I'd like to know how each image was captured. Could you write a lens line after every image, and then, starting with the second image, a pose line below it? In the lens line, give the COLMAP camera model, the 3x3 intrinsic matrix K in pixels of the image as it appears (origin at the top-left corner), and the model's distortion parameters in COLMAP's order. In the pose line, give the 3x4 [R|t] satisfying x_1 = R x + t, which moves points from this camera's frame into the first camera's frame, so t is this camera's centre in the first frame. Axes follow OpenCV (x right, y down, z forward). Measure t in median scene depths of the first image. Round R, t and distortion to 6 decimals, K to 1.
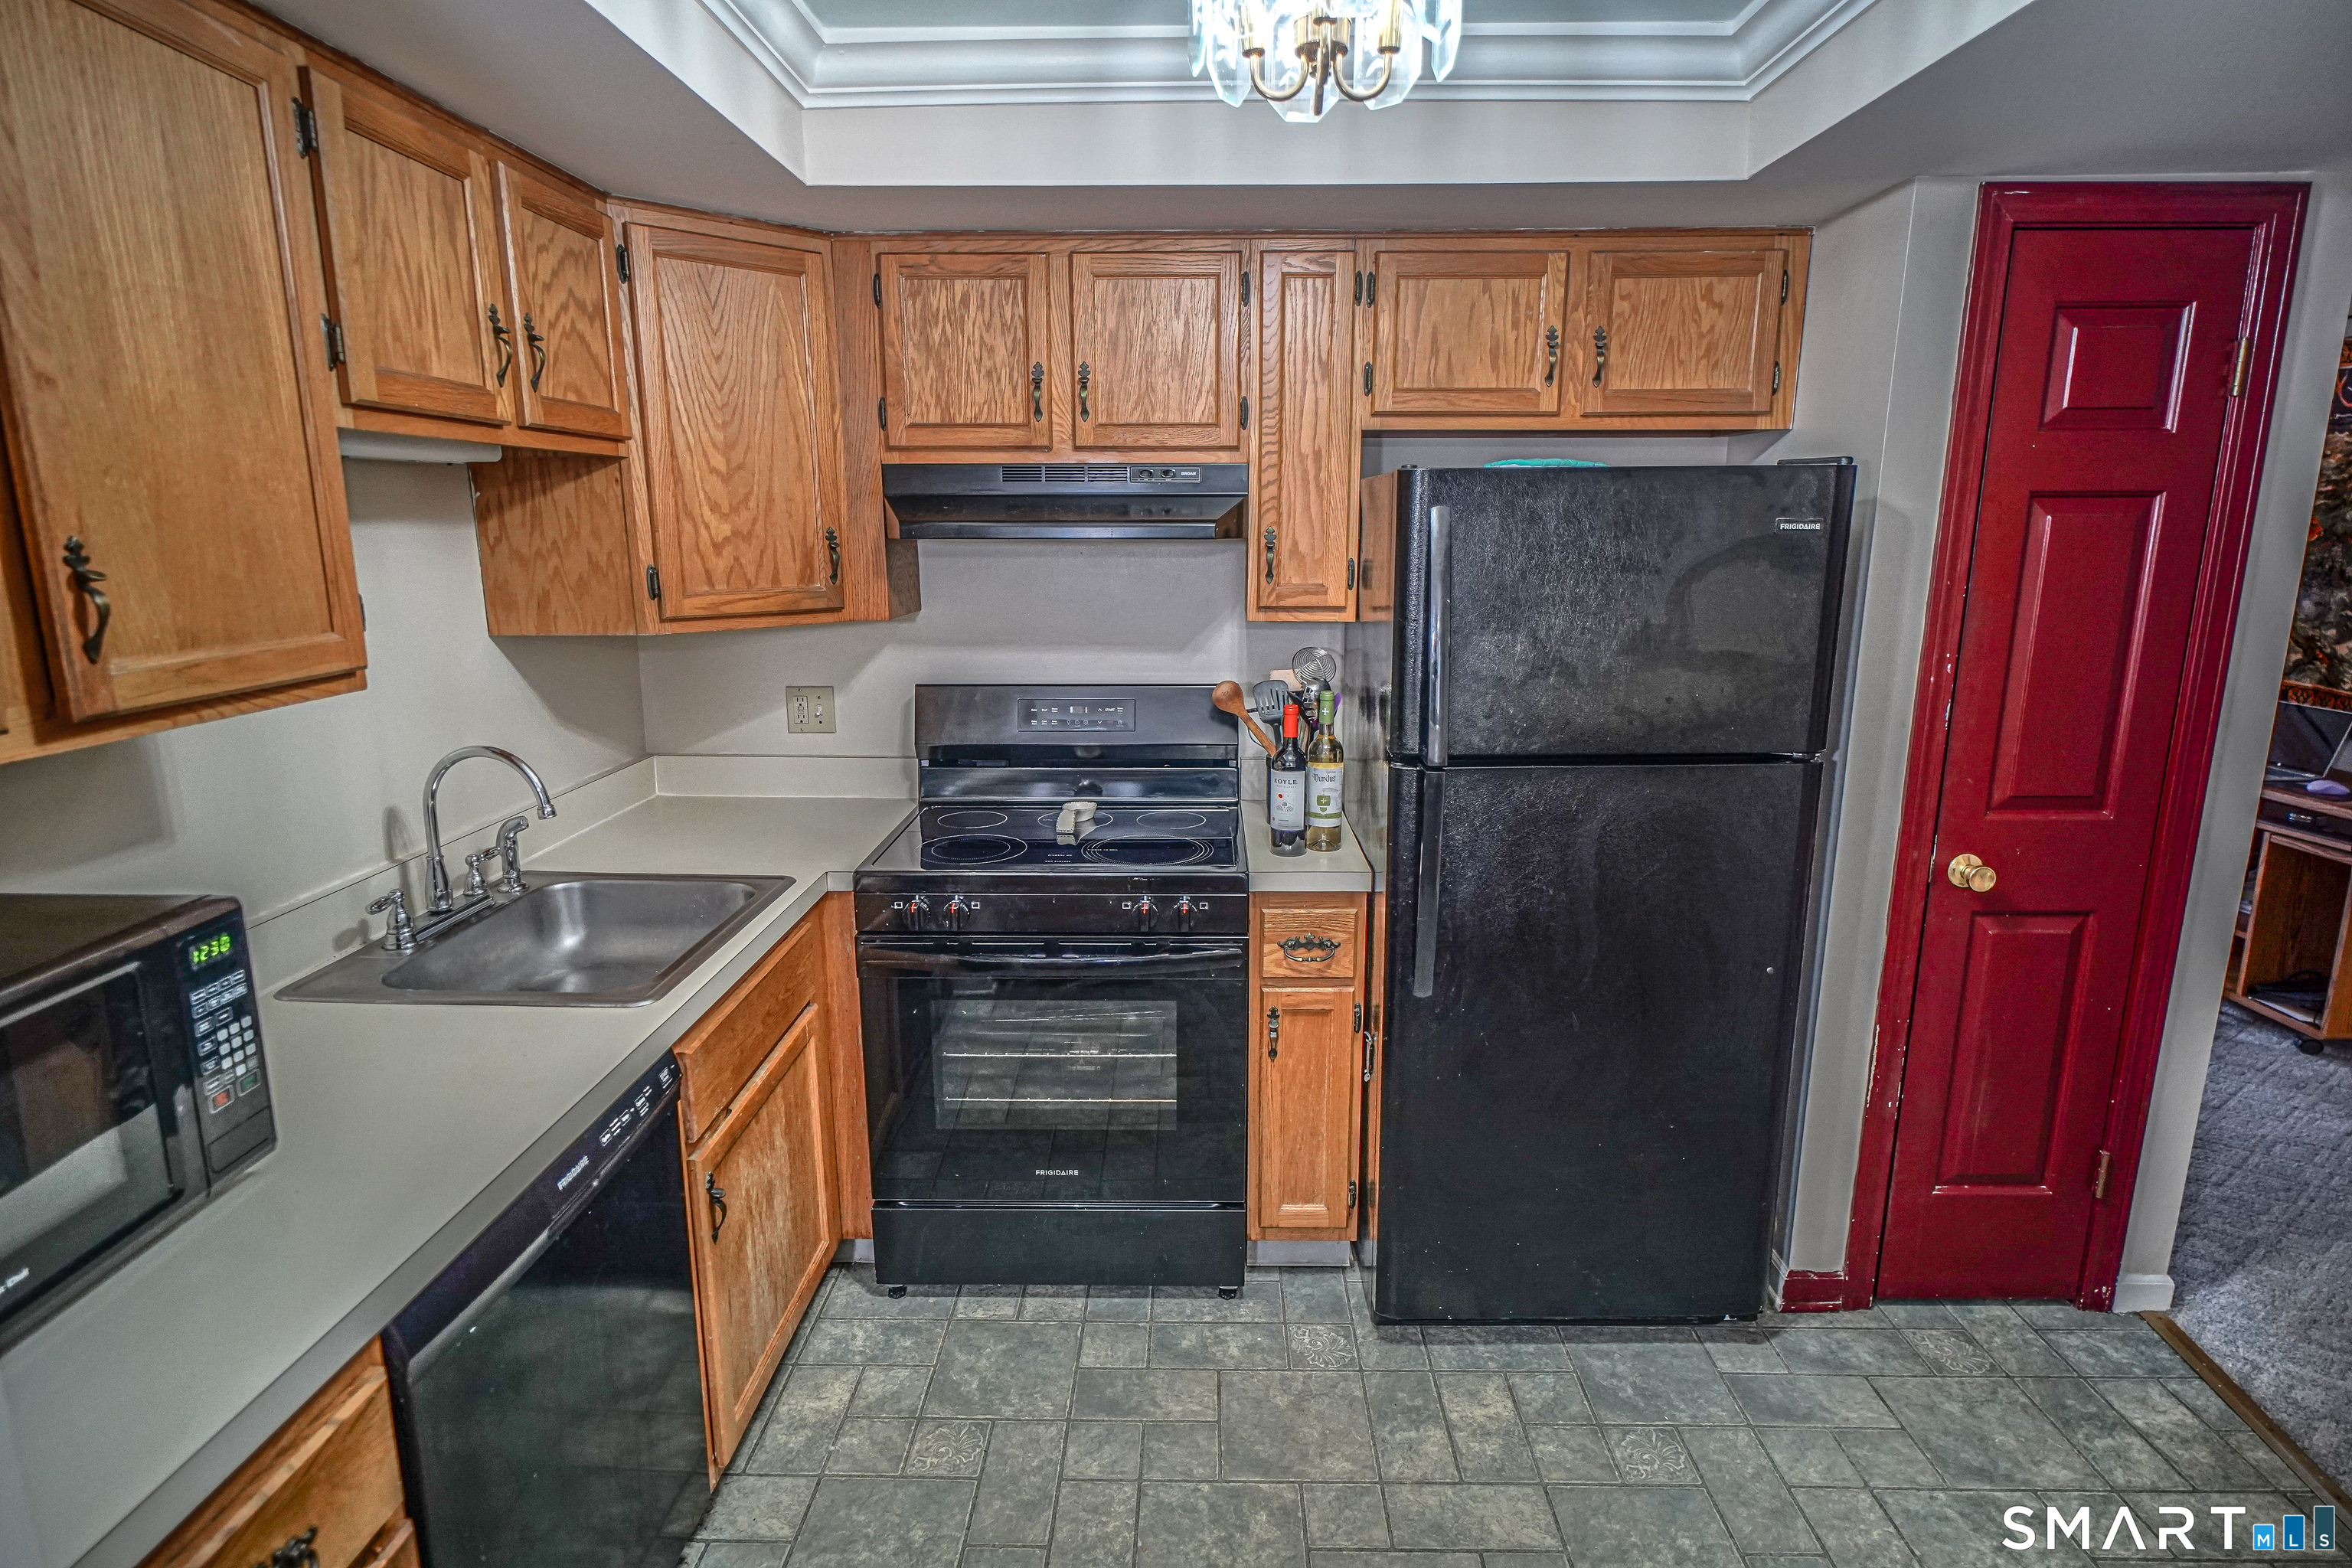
lens RADIAL K [[1201.4, 0, 1181.8], [0, 1201.4, 778.0], [0, 0, 1]] dist [-0.005499, 0.002572]
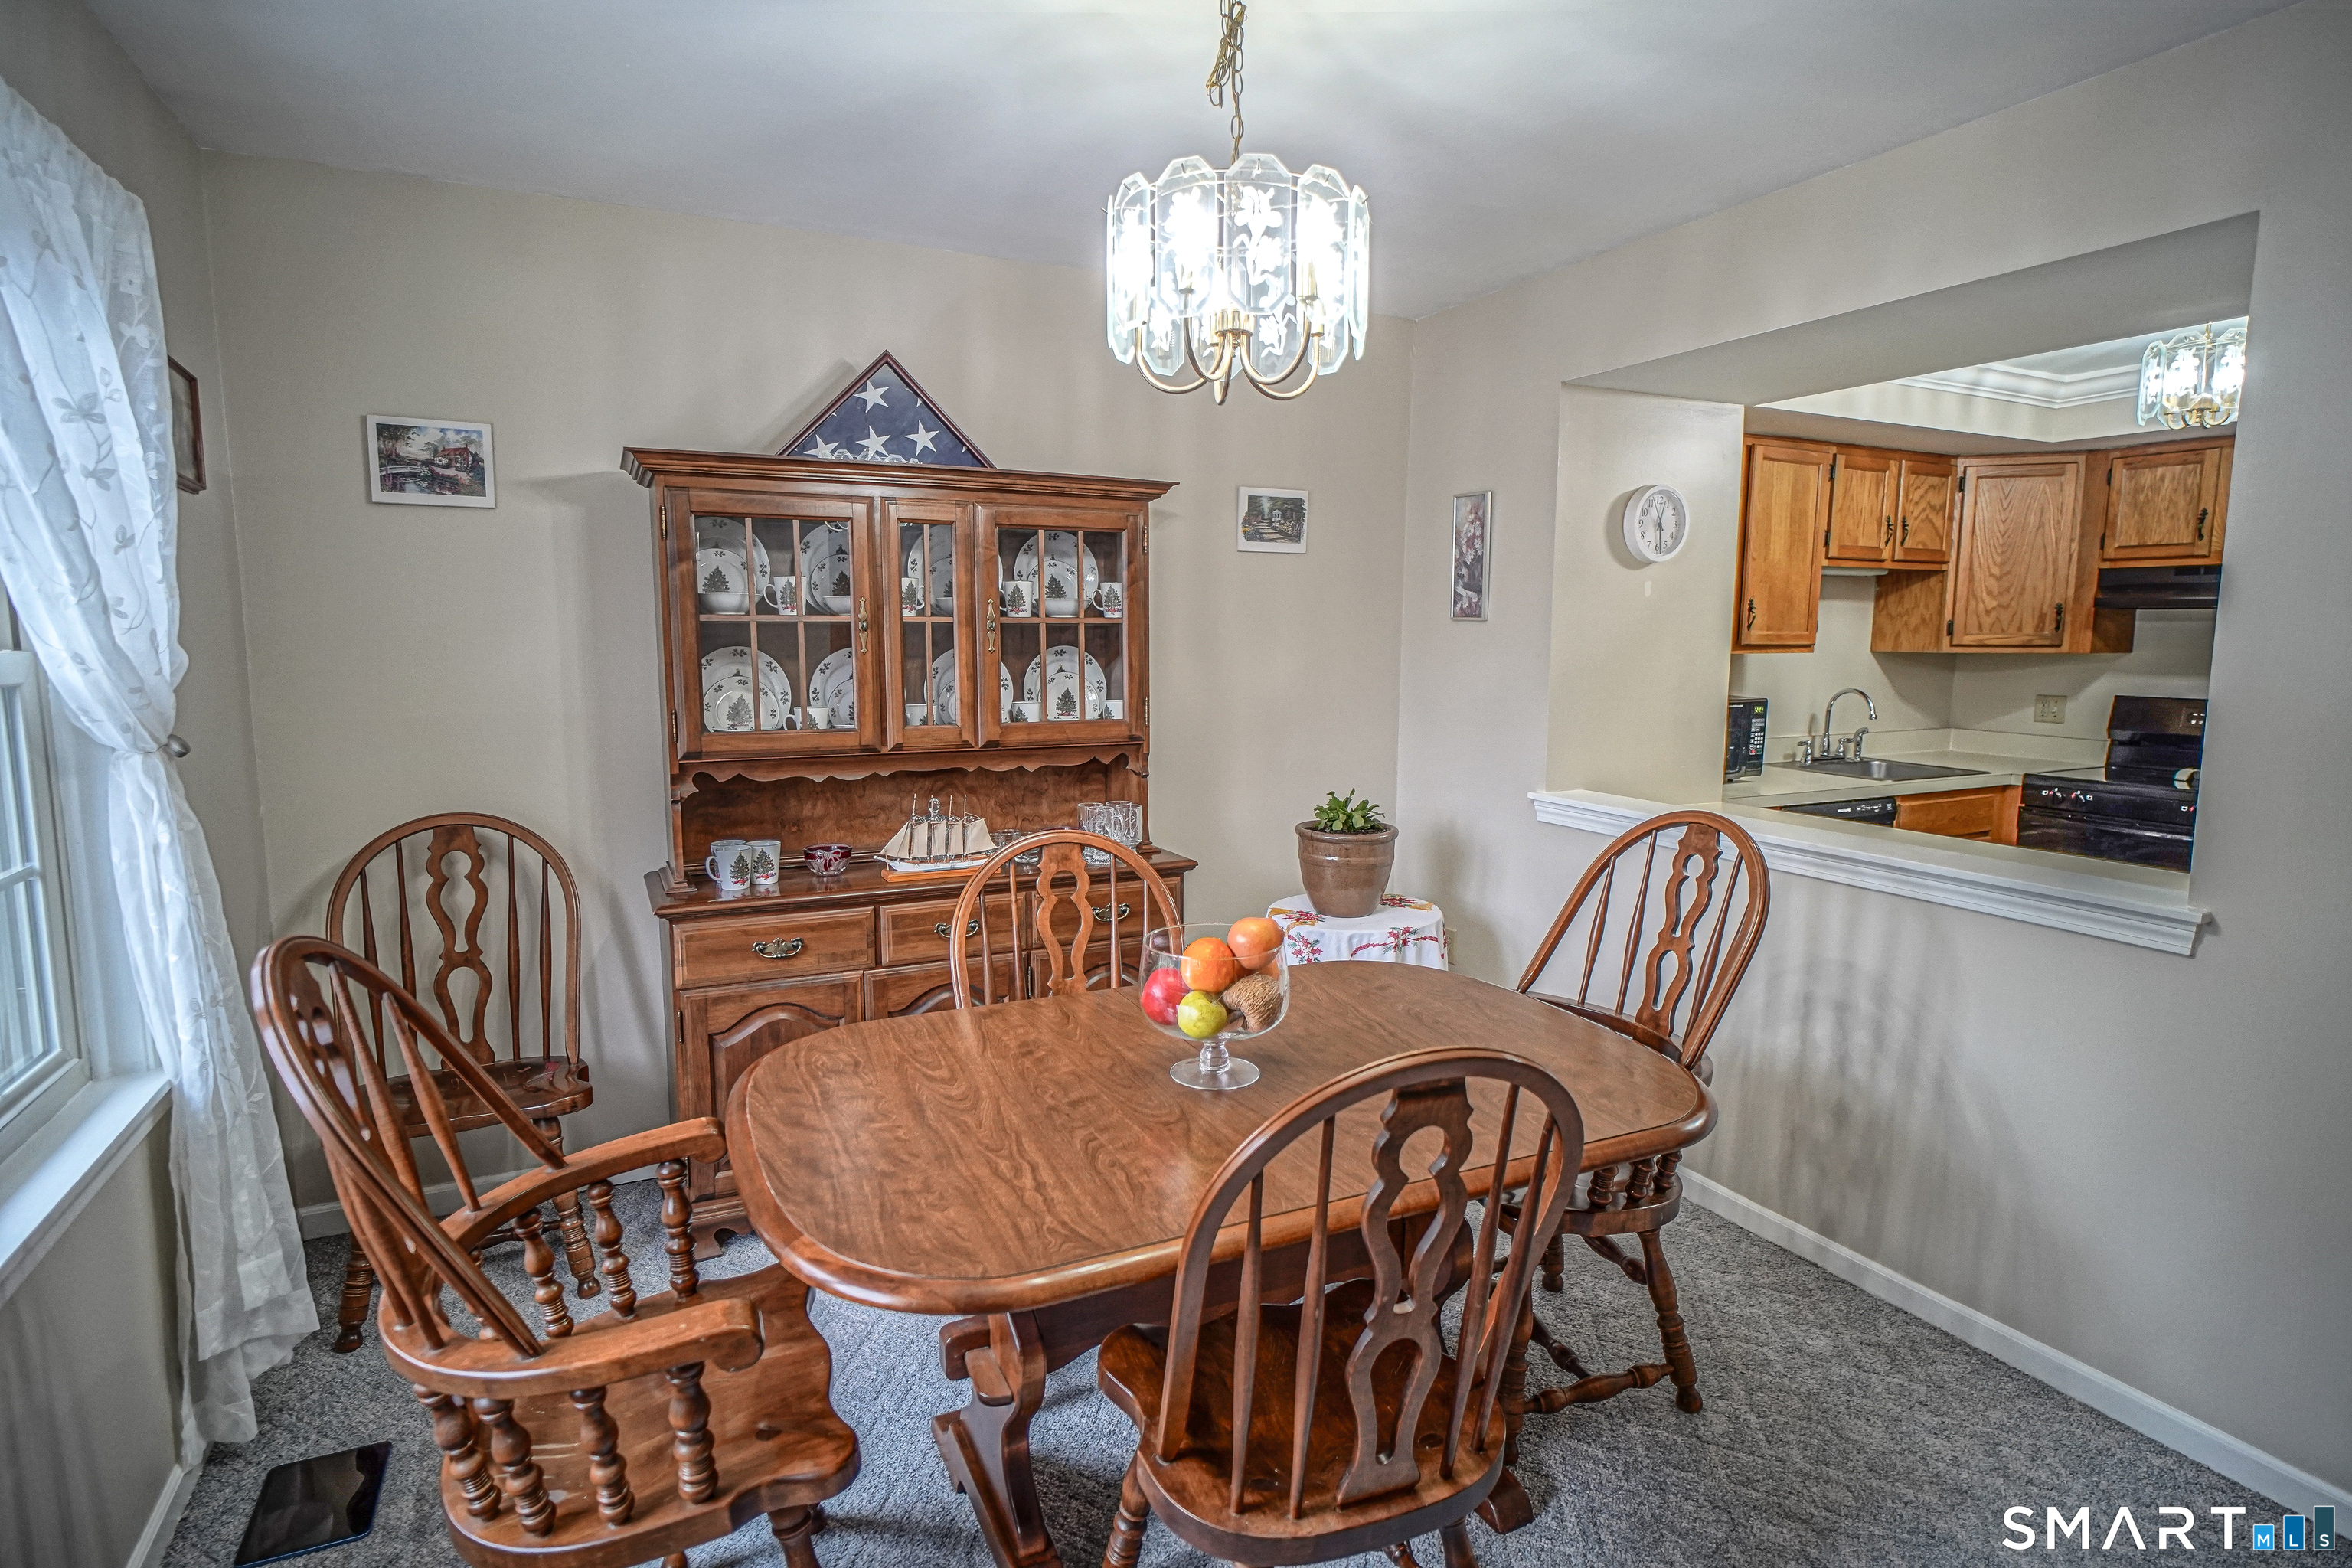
lens RADIAL K [[1201.4, 0, 1181.8], [0, 1201.4, 778.0], [0, 0, 1]] dist [-0.005499, 0.002572]
pose [[0.456683, 0.112256, -0.882519, 0.852520], [-0.191839, 0.981094, 0.025523, 0.308068], [0.868699, 0.157646, 0.469584, -1.151142]]
